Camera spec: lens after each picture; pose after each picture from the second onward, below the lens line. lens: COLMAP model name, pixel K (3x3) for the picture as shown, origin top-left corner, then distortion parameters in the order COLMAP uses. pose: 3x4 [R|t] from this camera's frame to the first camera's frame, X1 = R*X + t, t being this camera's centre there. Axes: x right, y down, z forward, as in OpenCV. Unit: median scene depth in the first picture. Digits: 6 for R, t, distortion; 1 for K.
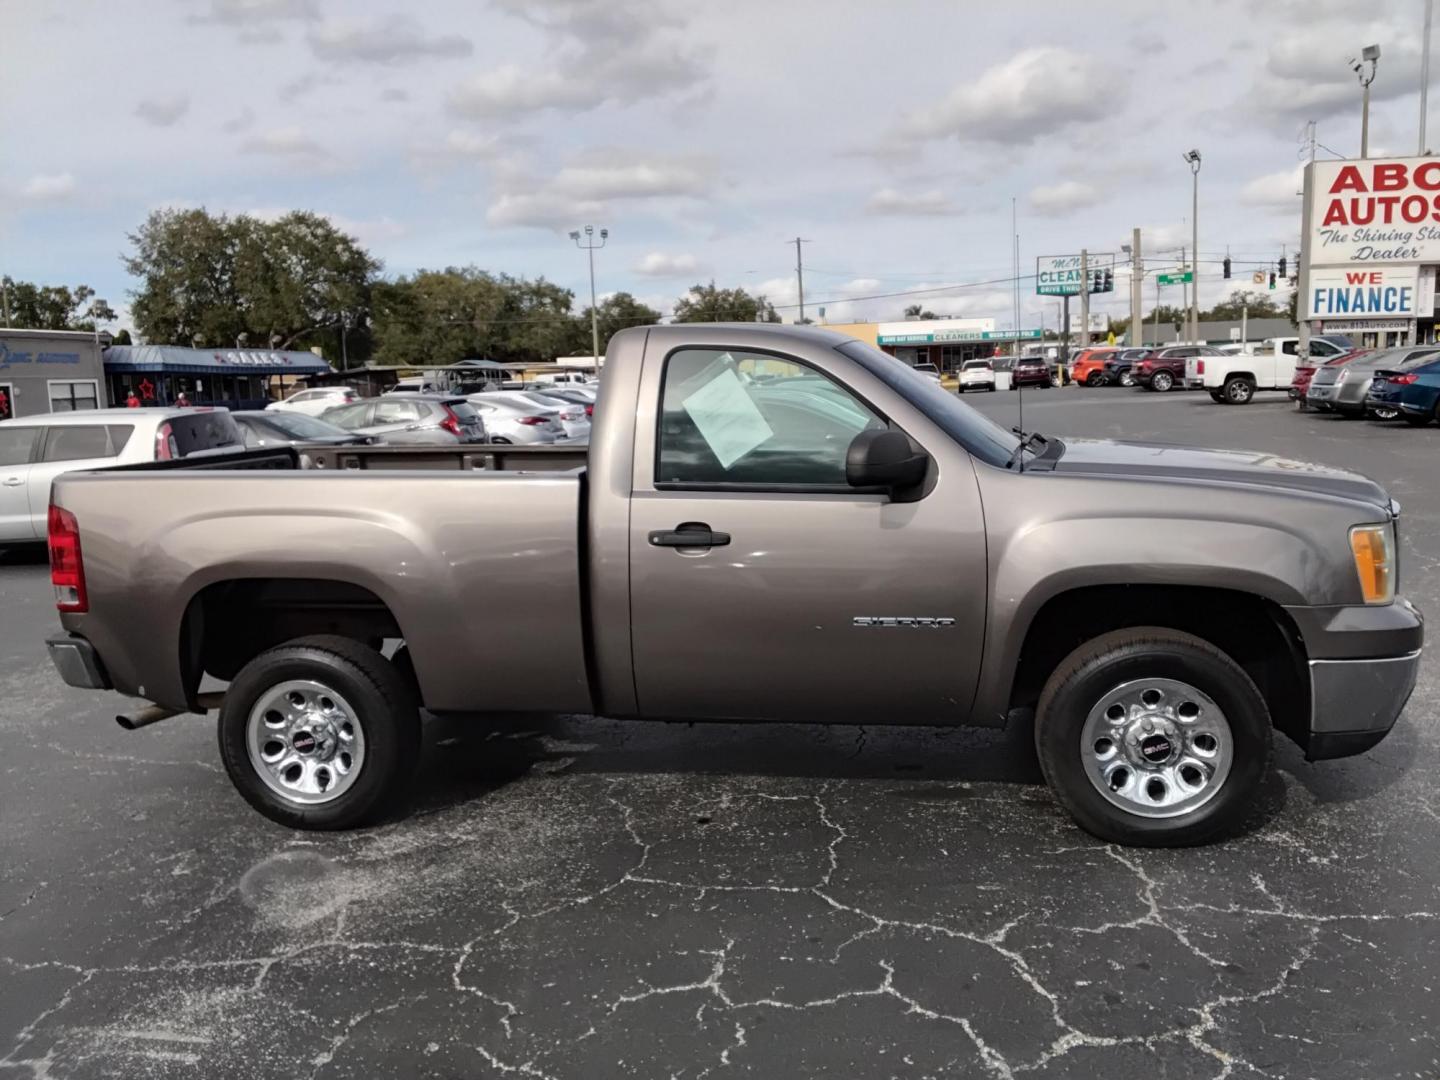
lens RADIAL K [[1172.9, 0, 748.4], [0, 1172.9, 541.6], [0, 0, 1]] dist [0.070423, -0.119637]
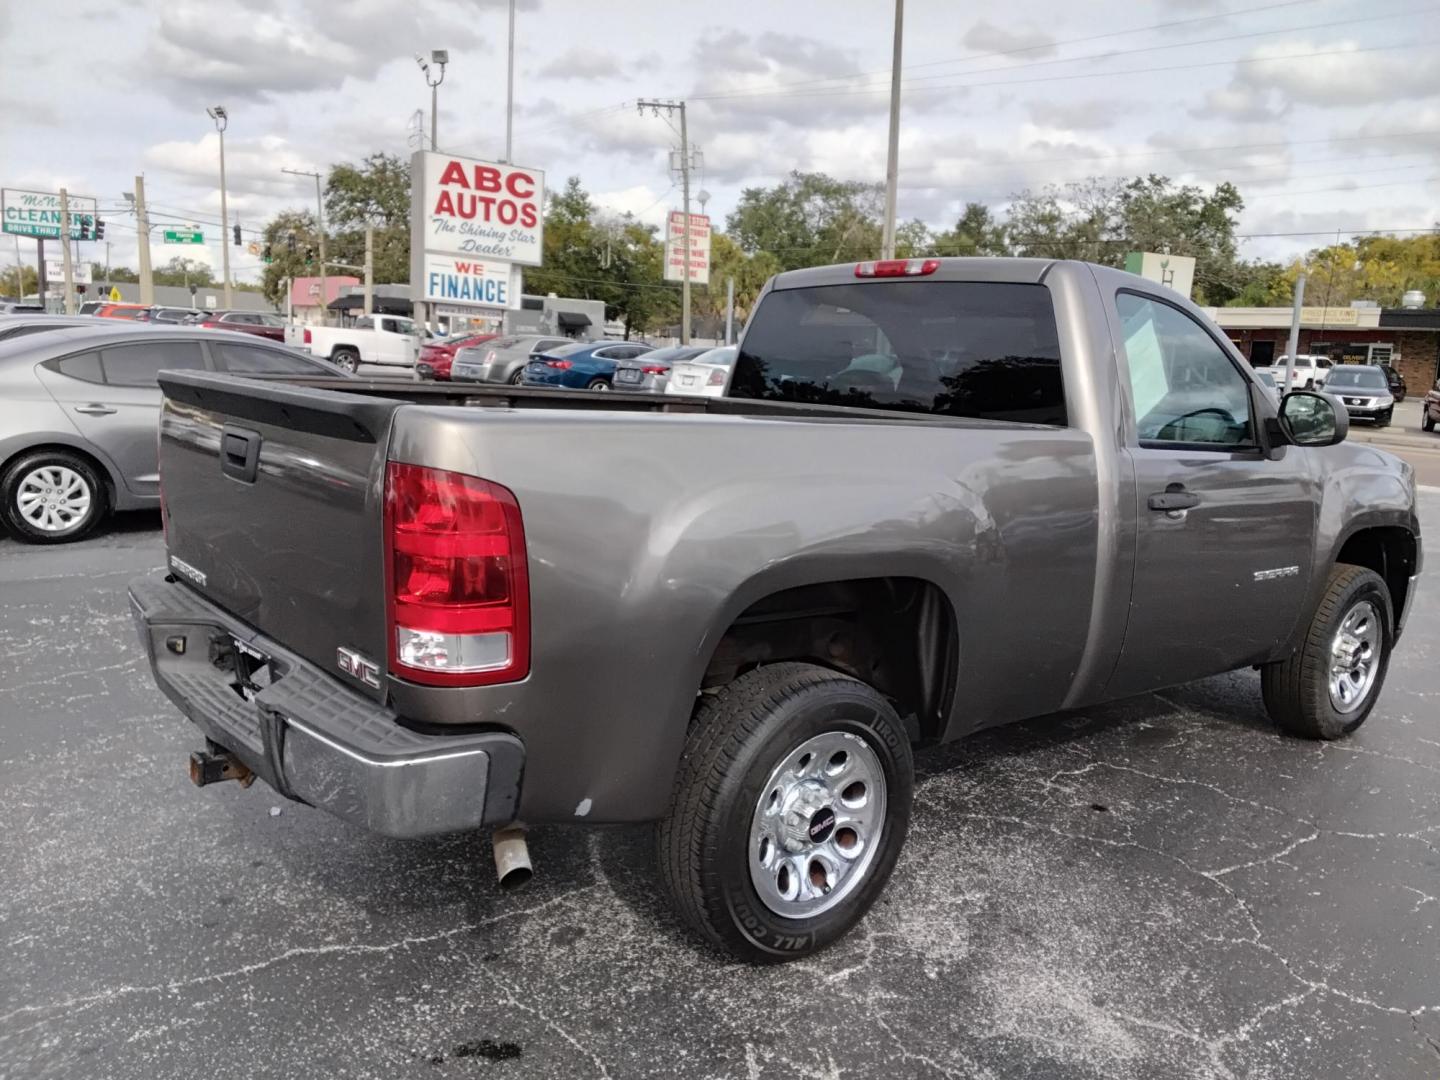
lens RADIAL K [[1165.7, 0, 720.0], [0, 1165.7, 540.0], [0, 0, 1]] dist [0.094247, -0.160160]
pose [[0.644203, -0.050712, 0.763171, -0.175657], [0.034160, 0.998712, 0.037528, -0.003475], [-0.764091, 0.001894, 0.645106, 0.119198]]
